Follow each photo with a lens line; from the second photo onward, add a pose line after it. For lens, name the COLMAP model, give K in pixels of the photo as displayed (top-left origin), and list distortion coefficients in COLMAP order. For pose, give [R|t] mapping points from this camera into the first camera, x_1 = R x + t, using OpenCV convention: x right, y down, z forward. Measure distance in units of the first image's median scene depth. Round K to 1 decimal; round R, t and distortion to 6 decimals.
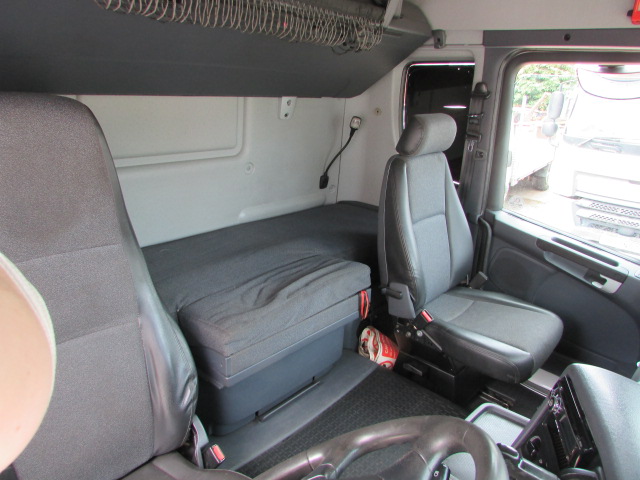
lens RADIAL K [[454.2, 0, 311.2], [0, 454.2, 237.5], [0, 0, 1]] dist [-0.053024, 0.039491]
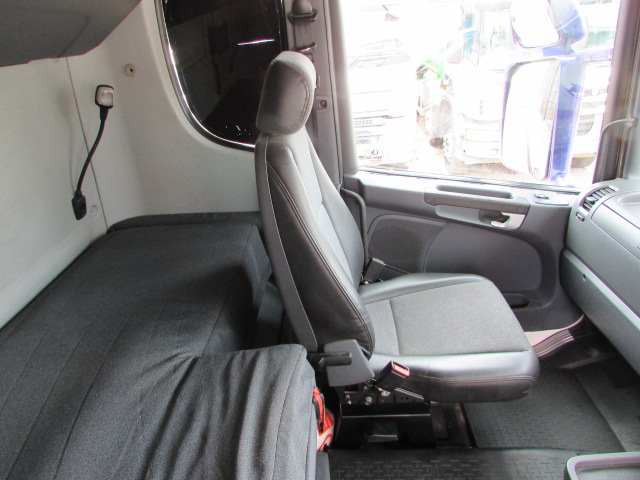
lens RADIAL K [[454.2, 0, 311.2], [0, 454.2, 237.5], [0, 0, 1]] dist [-0.053024, 0.039491]
pose [[0.750059, -0.371134, 0.547422, -0.105766], [0.309764, 0.928445, 0.205027, -0.148310], [-0.584344, 0.015790, 0.811352, 0.467407]]
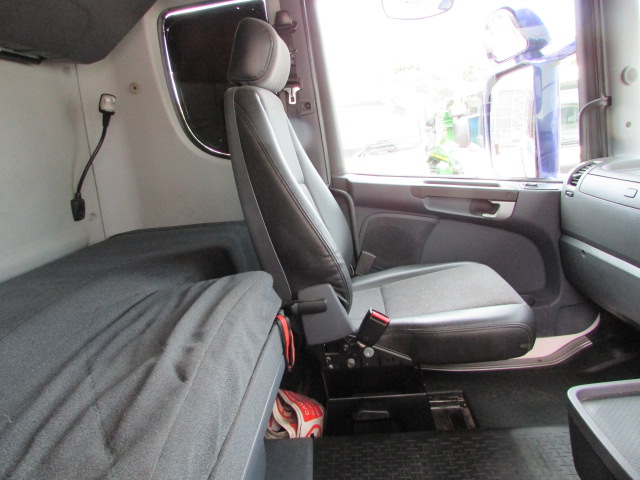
lens RADIAL K [[454.2, 0, 311.2], [0, 454.2, 237.5], [0, 0, 1]] dist [-0.053024, 0.039491]
pose [[0.773844, -0.261447, 0.576898, -0.117526], [0.341672, 0.939252, -0.032650, 0.053921], [-0.533316, 0.222376, 0.816164, 0.453282]]
